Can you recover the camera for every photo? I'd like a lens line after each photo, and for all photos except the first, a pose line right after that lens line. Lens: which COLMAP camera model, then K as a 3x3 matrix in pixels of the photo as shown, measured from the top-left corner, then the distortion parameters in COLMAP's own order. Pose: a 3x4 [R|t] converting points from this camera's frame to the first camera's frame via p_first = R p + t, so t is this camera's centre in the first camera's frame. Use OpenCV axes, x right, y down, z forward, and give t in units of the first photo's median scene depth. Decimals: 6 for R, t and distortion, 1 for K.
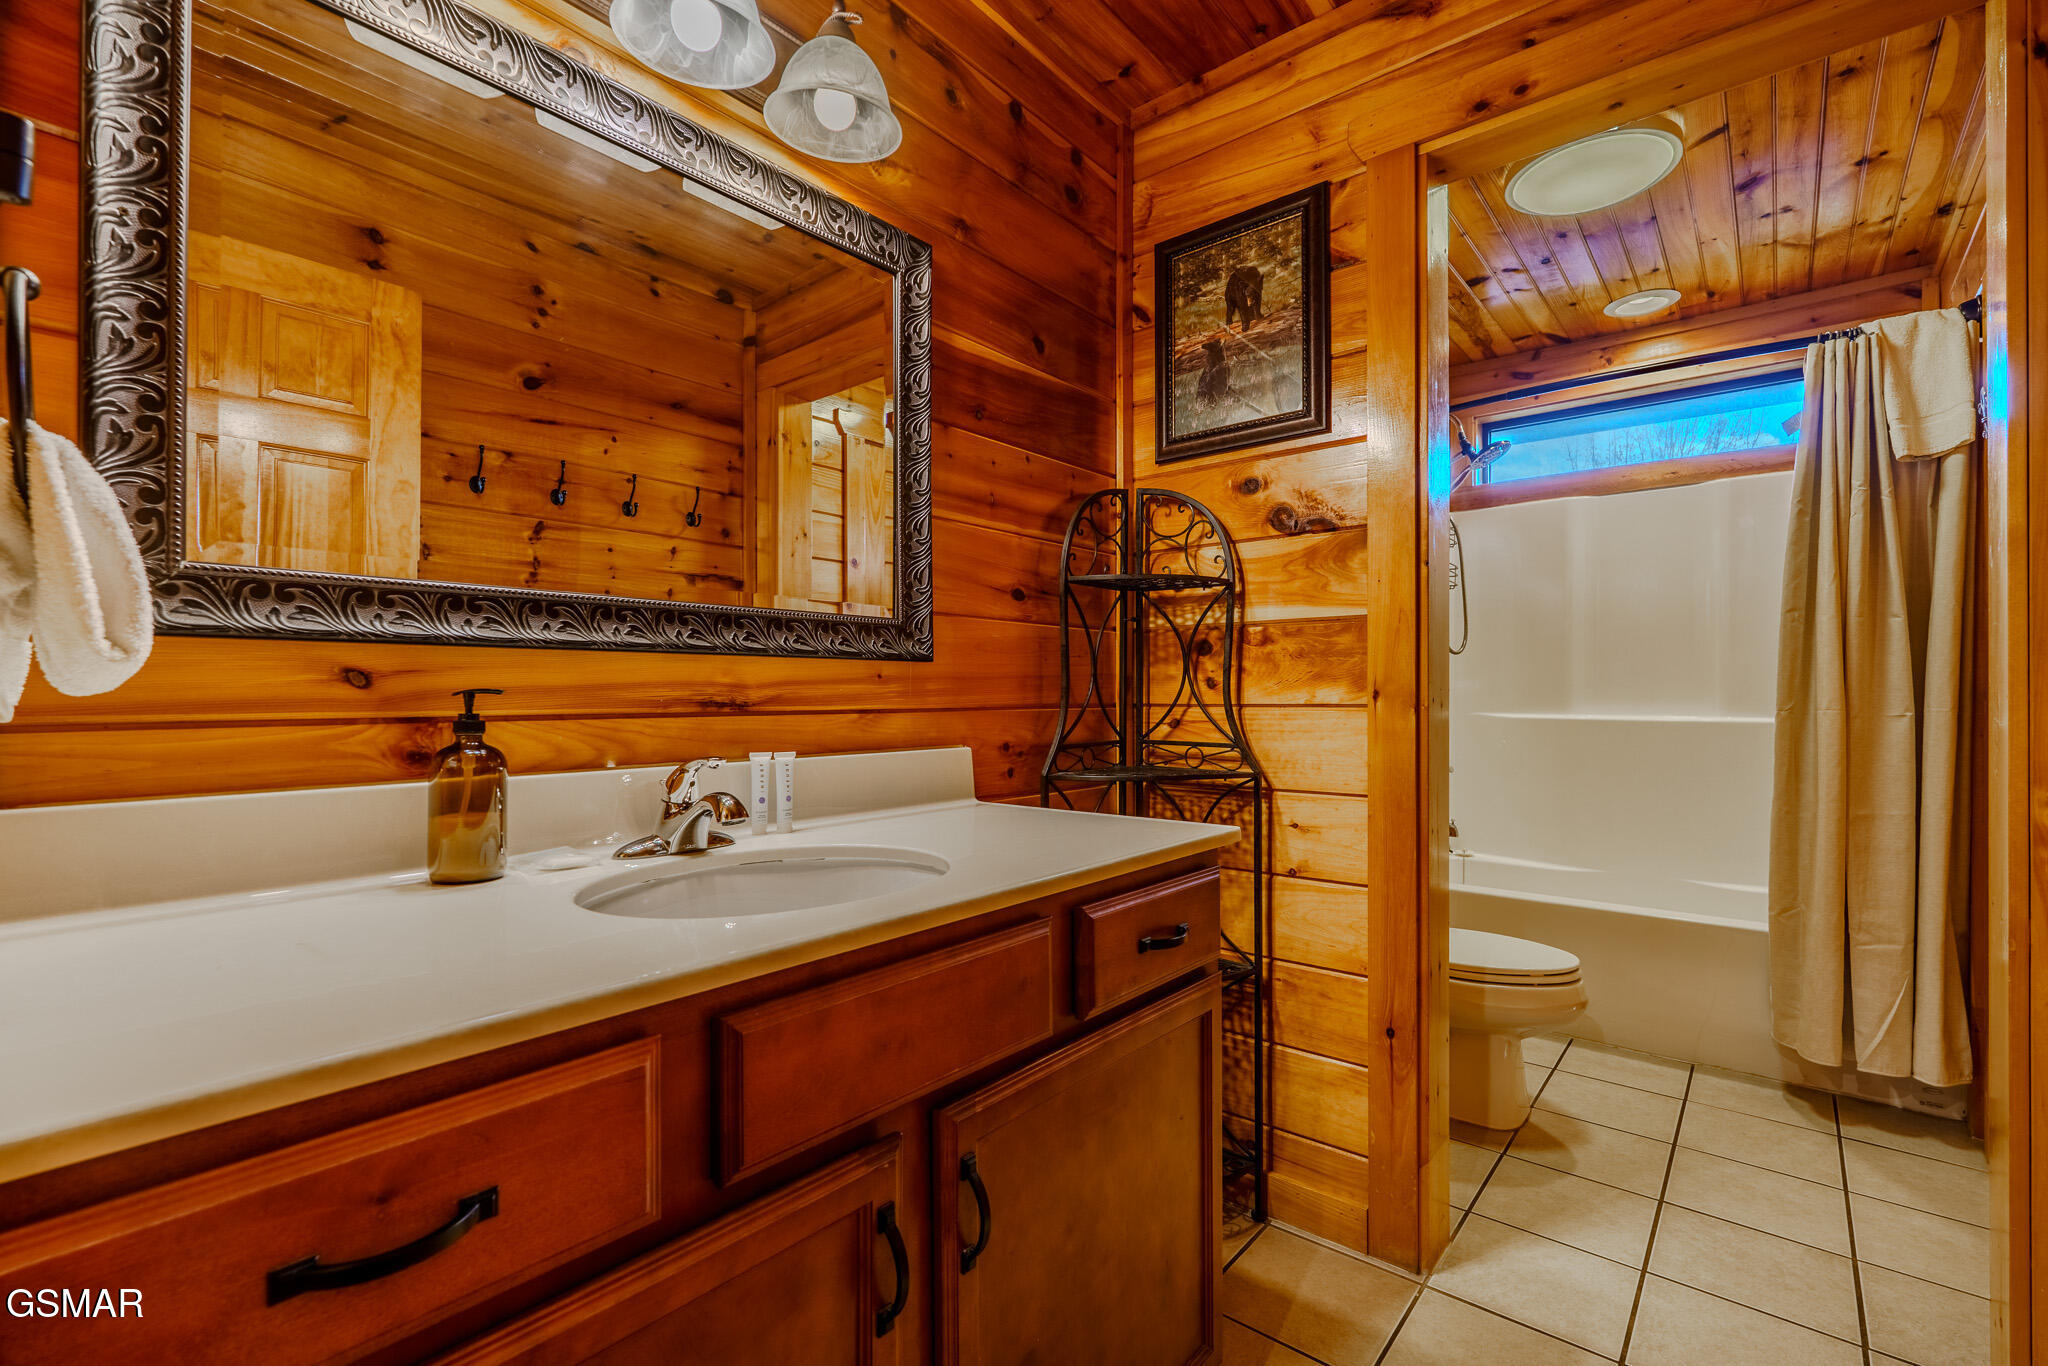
lens RADIAL K [[909.1, 0, 1019.1], [0, 909.1, 688.6], [0, 0, 1]] dist [-0.006860, 0.000724]
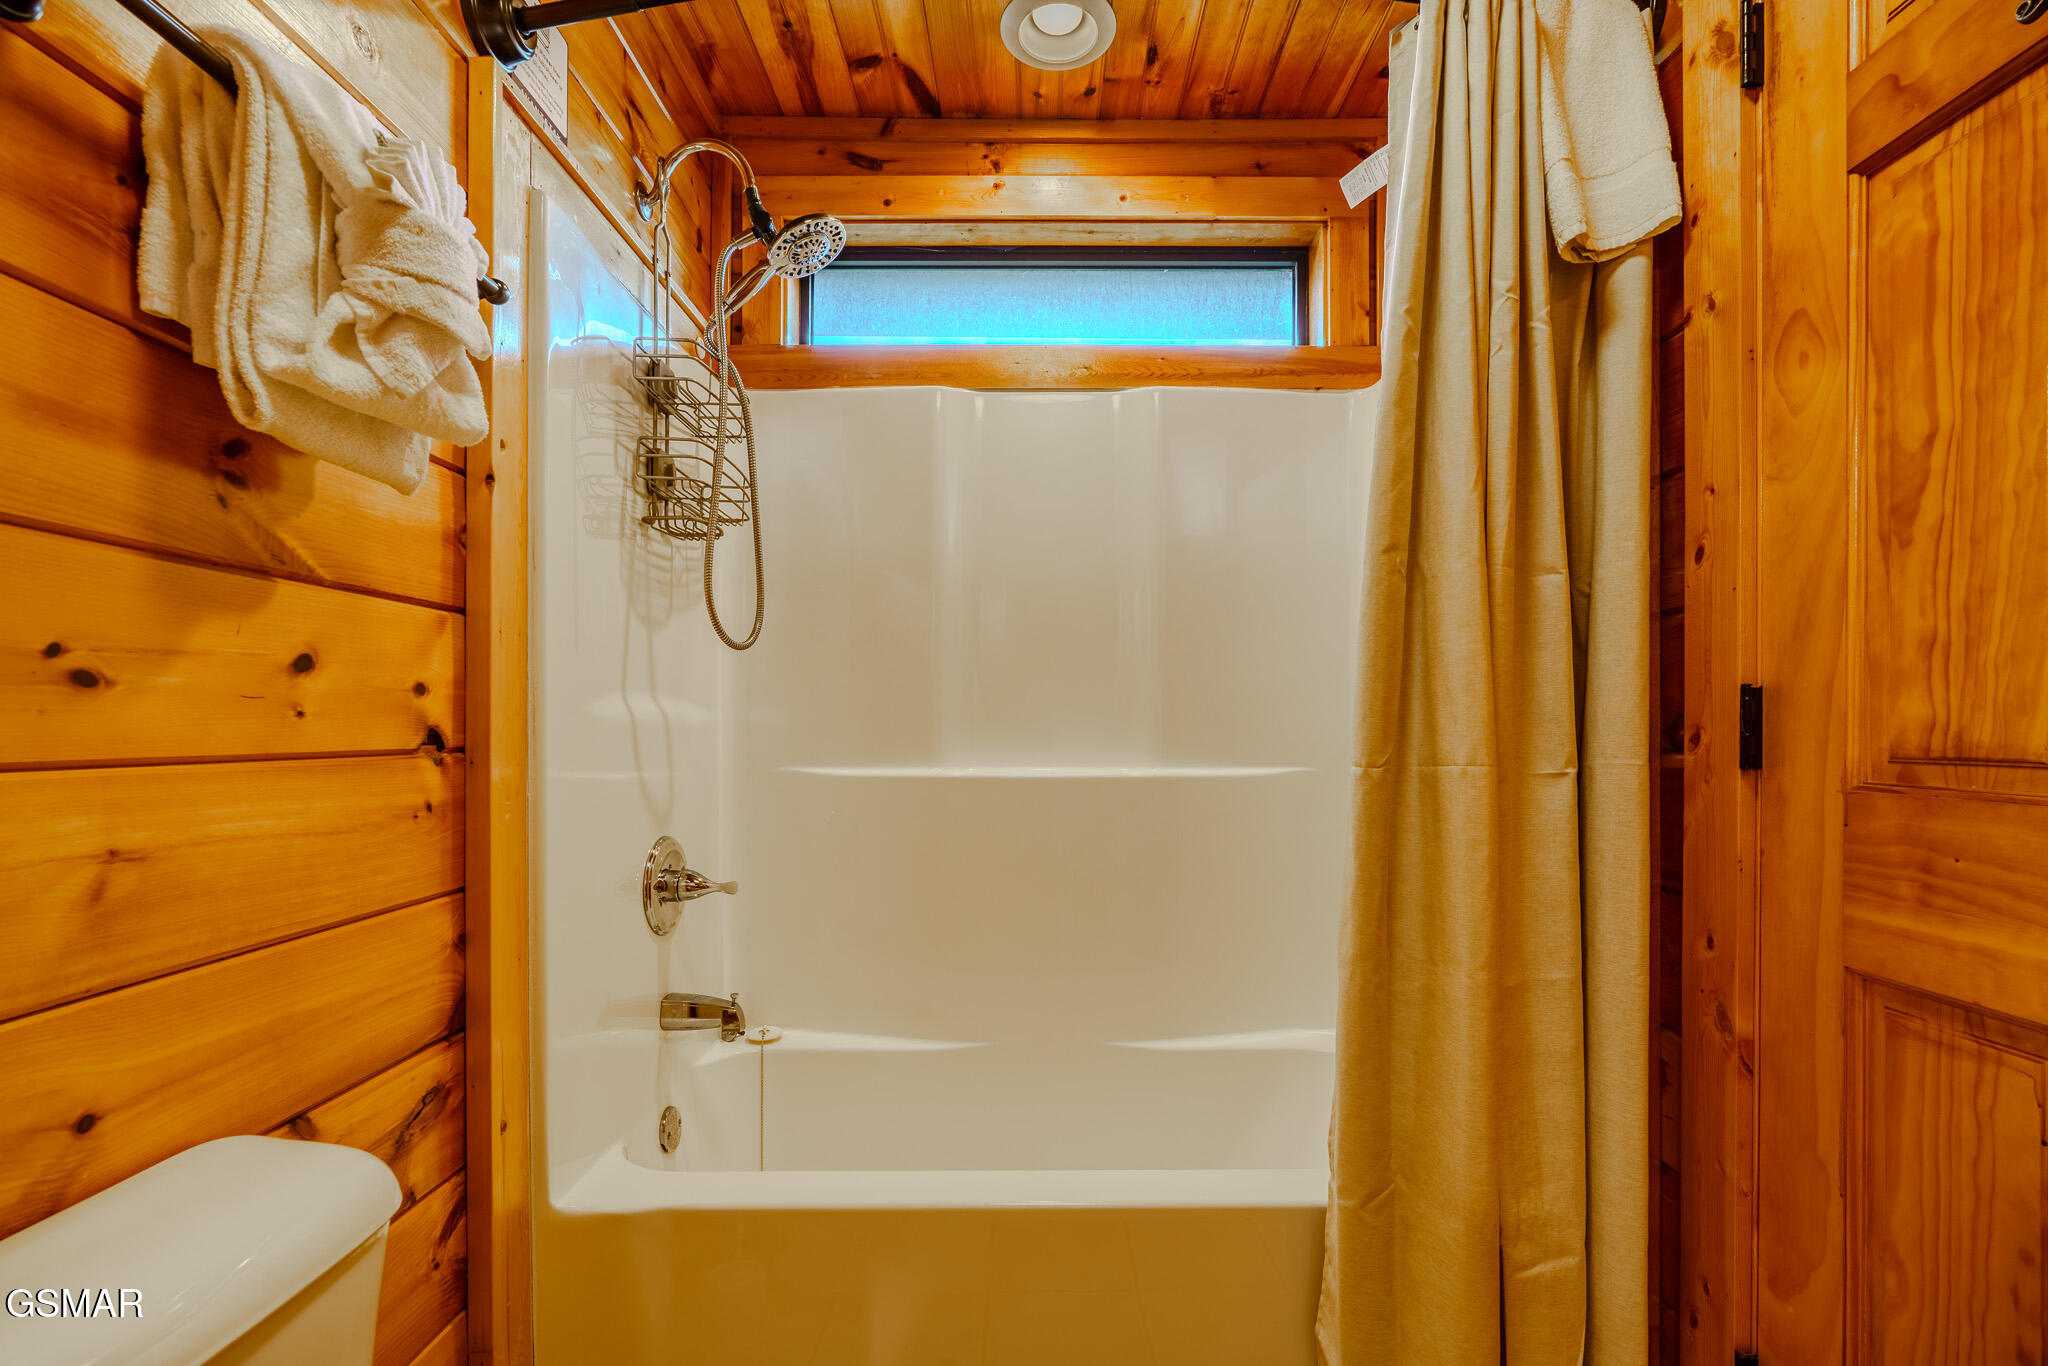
lens RADIAL K [[909.1, 0, 1037.2], [0, 909.1, 726.5], [0, 0, 1]] dist [-0.006860, 0.000724]
pose [[0.766223, -0.000751, 0.642574, 0.310187], [0.001365, 0.999999, -0.000459, 0.002582], [-0.642573, 0.001229, 0.766224, 0.564062]]
